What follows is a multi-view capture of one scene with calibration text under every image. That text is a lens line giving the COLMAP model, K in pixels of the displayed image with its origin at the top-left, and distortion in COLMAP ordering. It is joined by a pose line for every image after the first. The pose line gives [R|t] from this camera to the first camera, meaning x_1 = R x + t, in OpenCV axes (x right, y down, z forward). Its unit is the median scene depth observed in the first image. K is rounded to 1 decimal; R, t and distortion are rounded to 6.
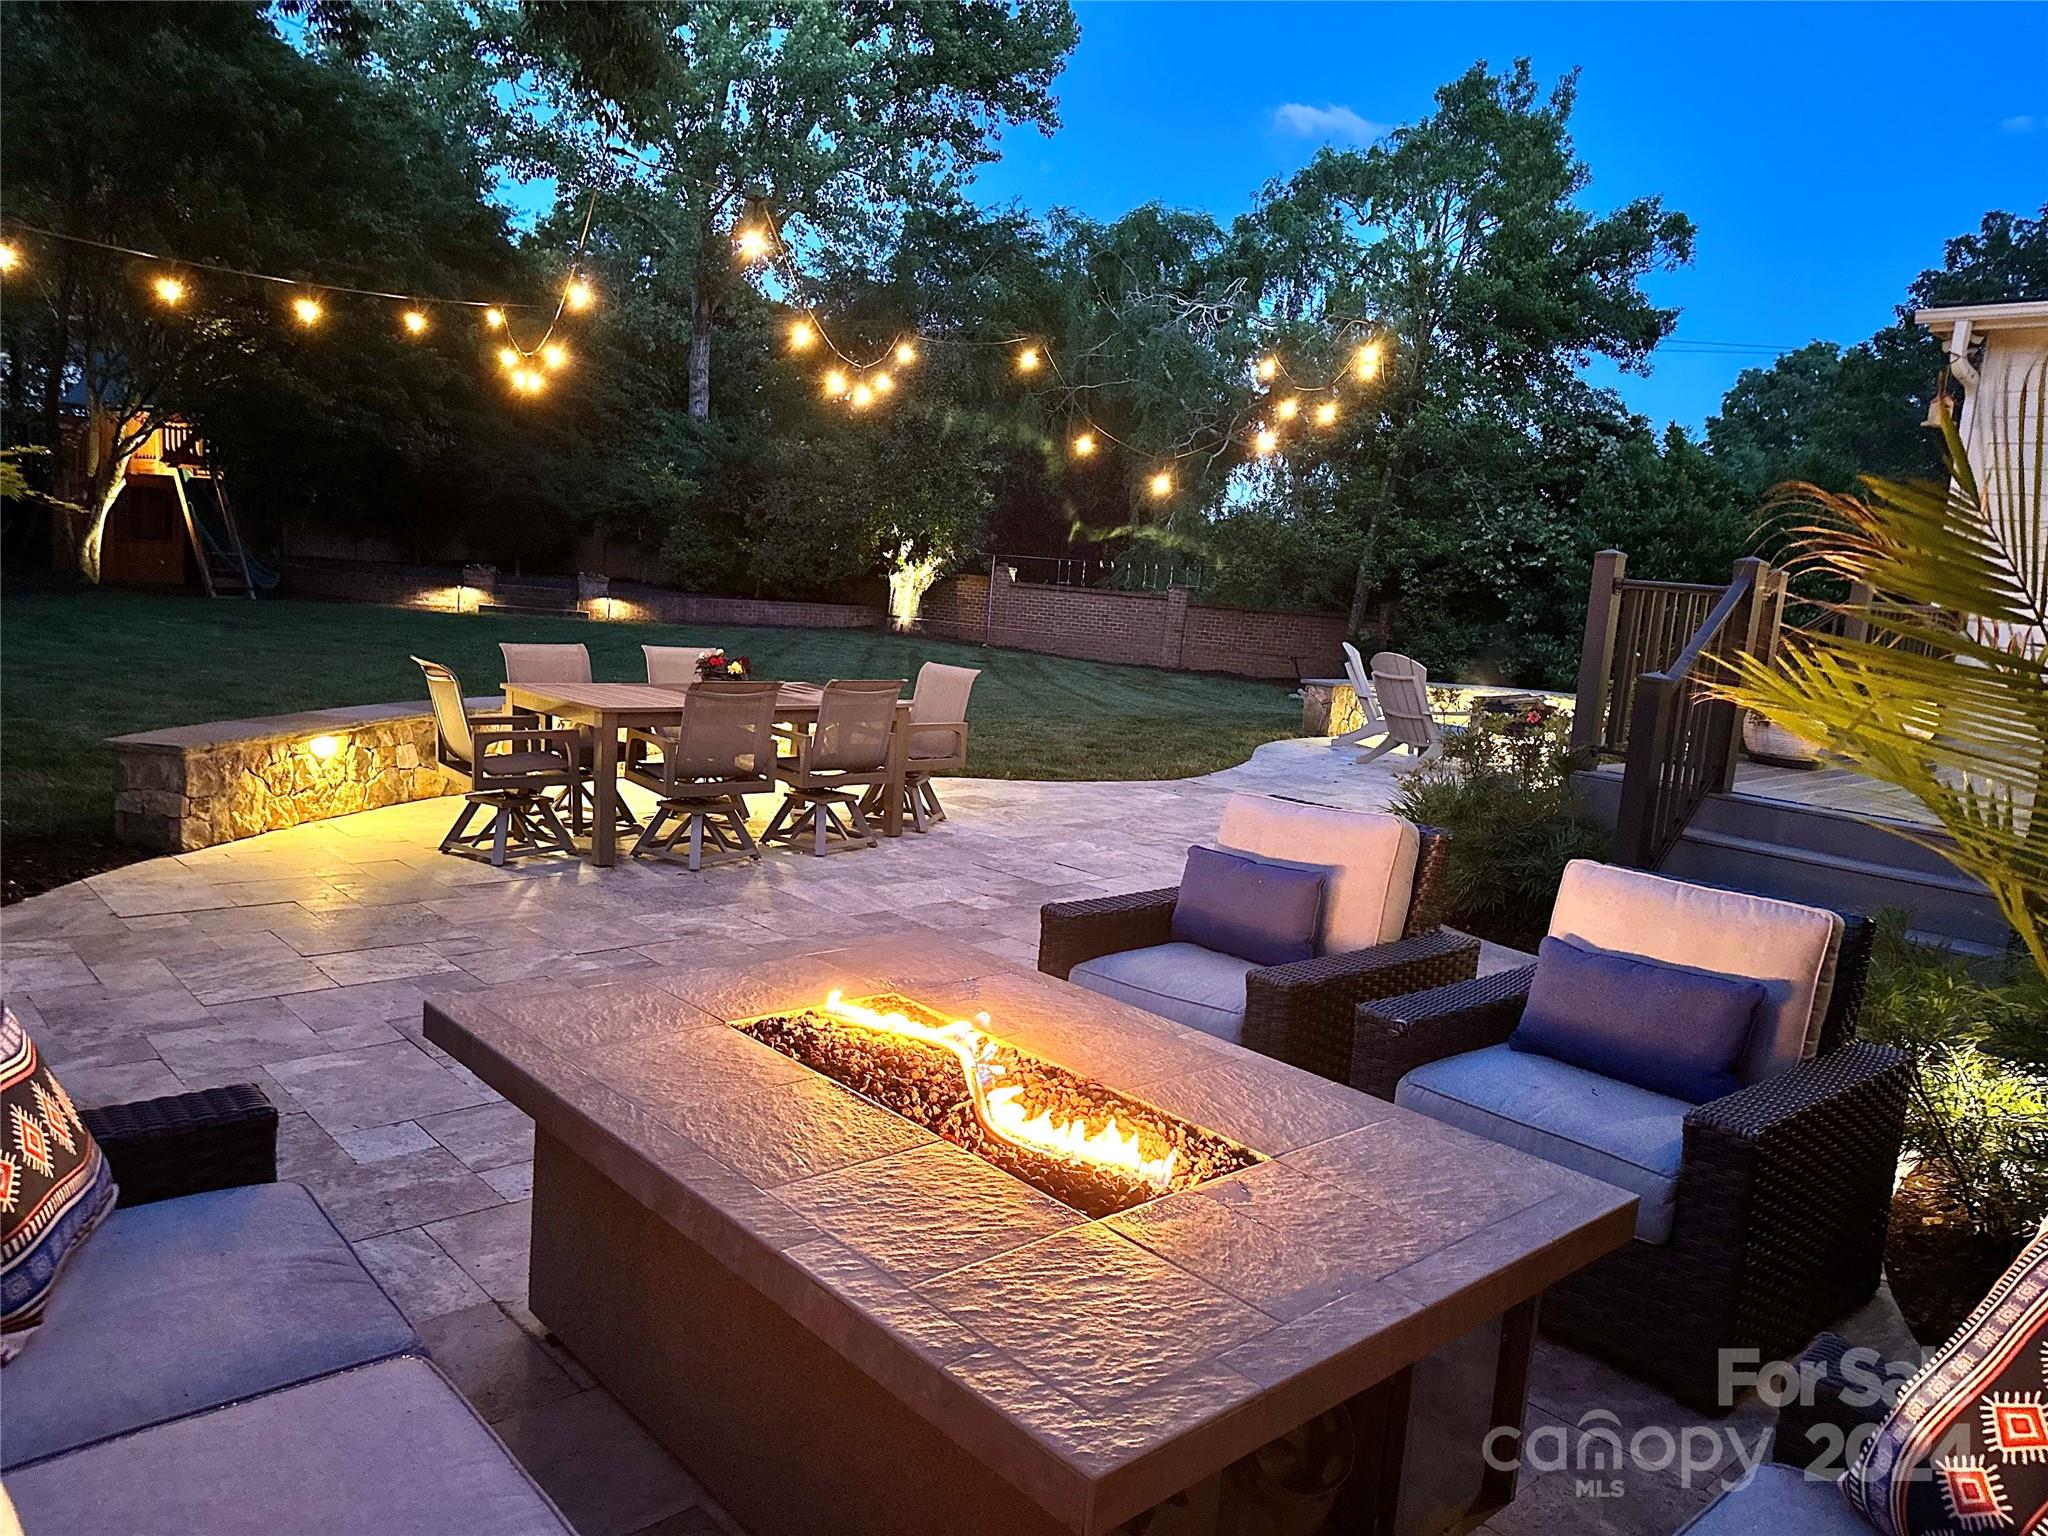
lens RADIAL K [[1406.3, 0, 1019.8], [0, 1406.3, 769.1], [0, 0, 1]] dist [0.006045, -0.017689]
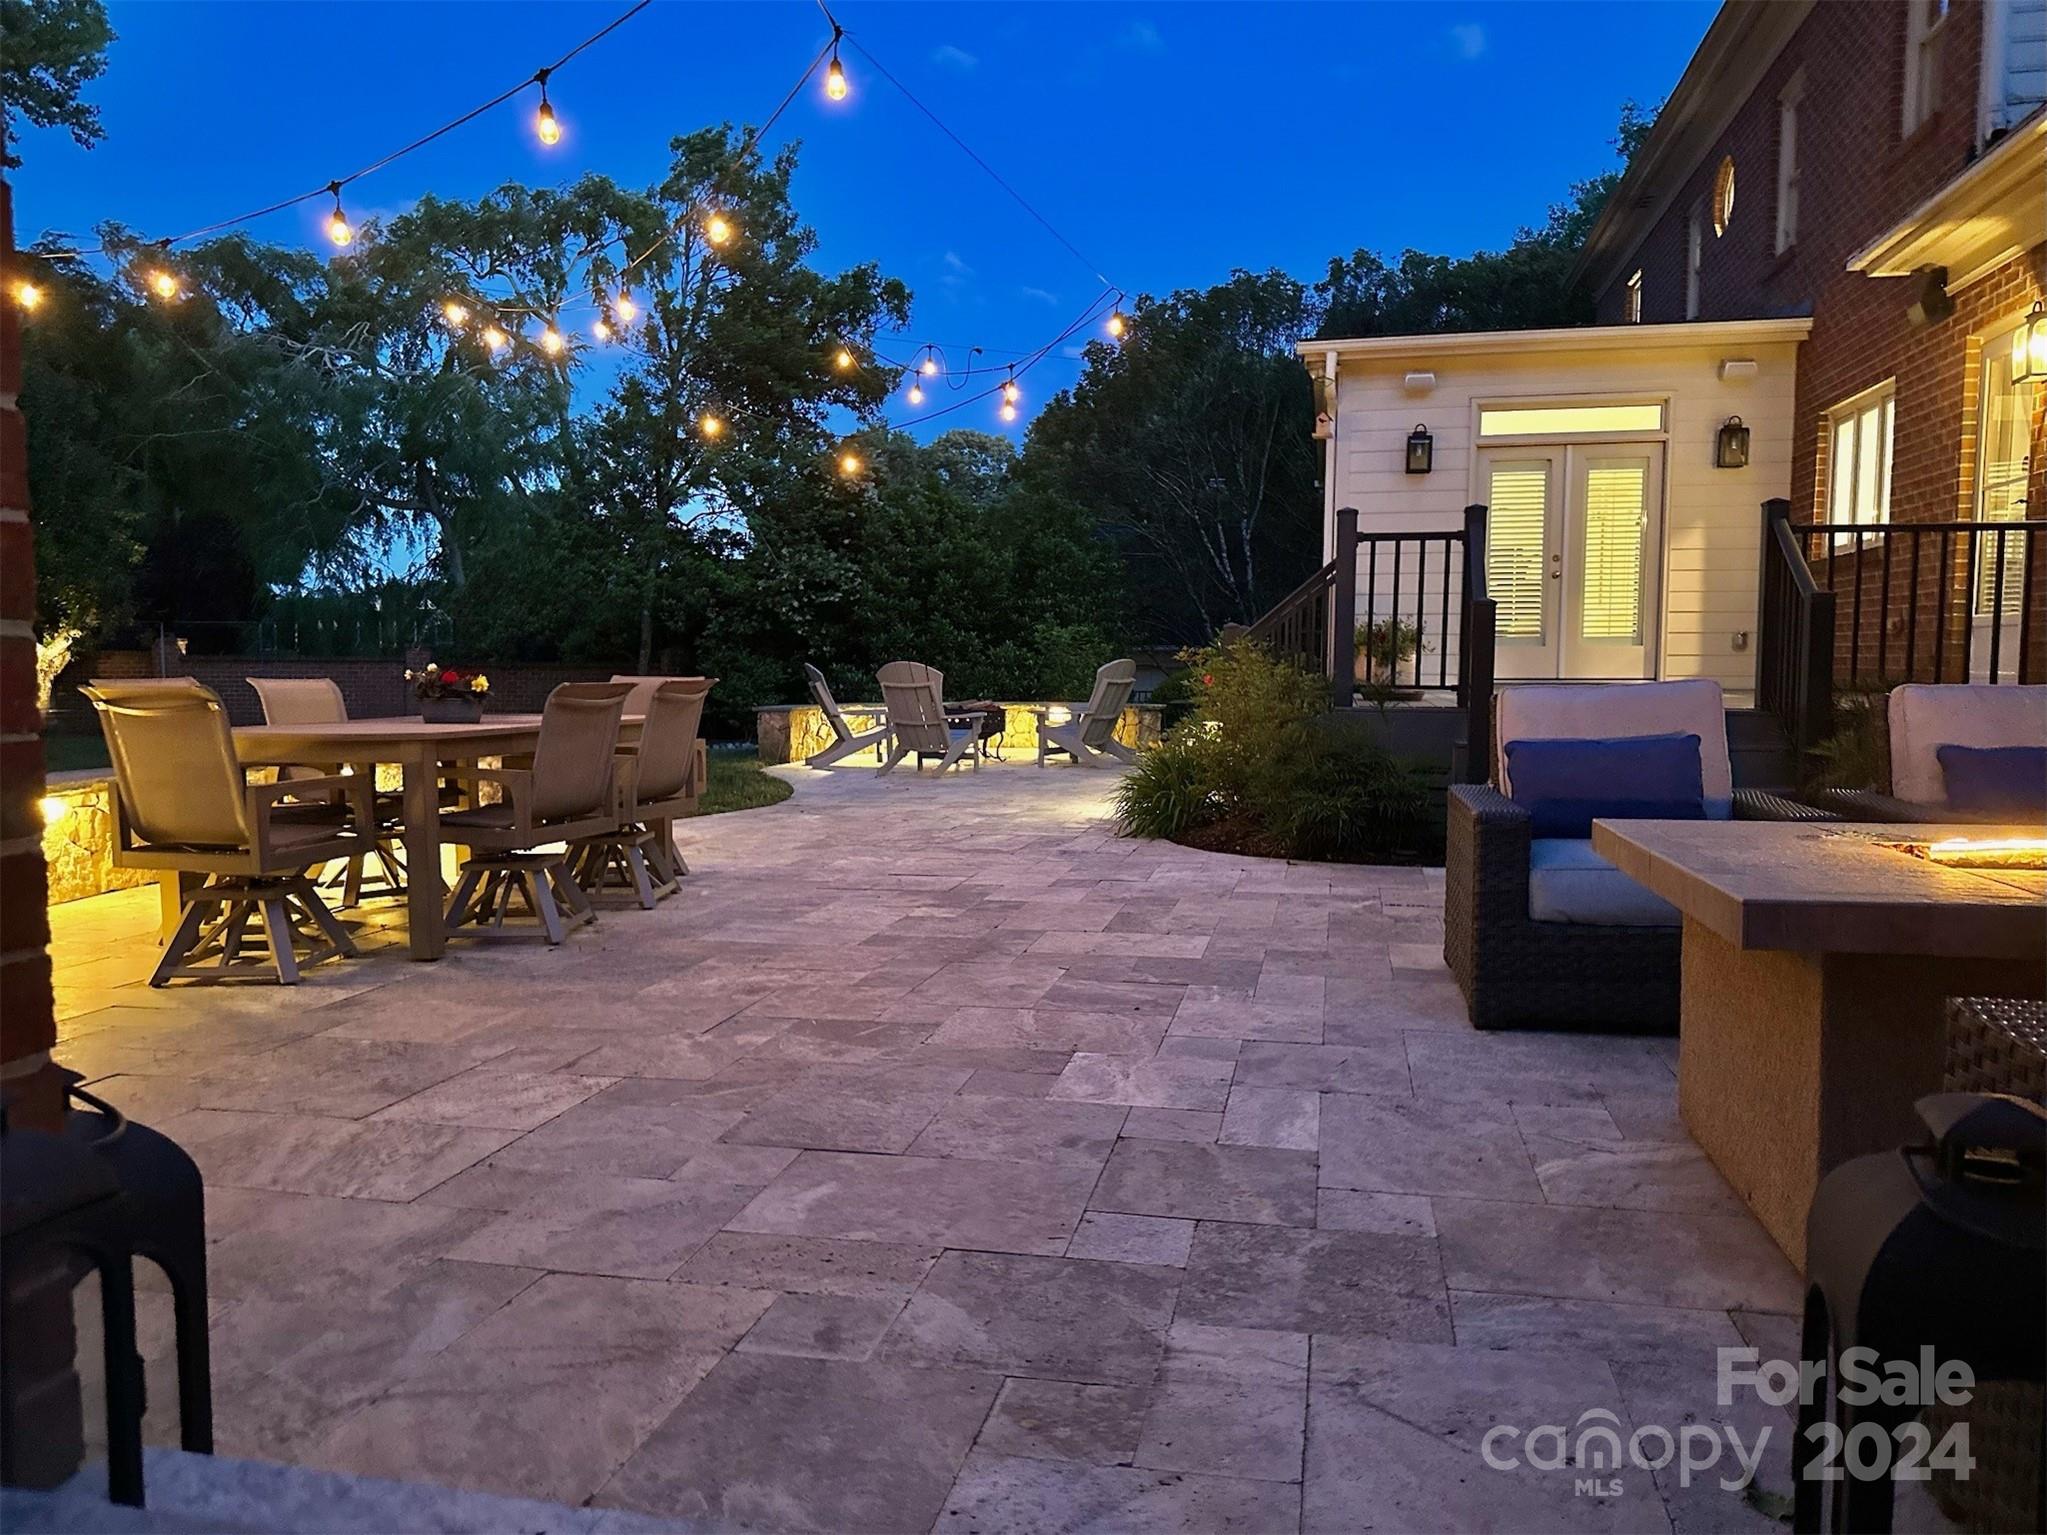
lens RADIAL K [[1405.6, 0, 1030.4], [0, 1405.6, 776.8], [0, 0, 1]] dist [0.006045, -0.017689]
pose [[0.805694, -0.107713, 0.582456, -0.123747], [0.133220, 0.991086, -0.000997, 0.005305], [-0.577157, 0.078398, 0.812861, 0.065723]]
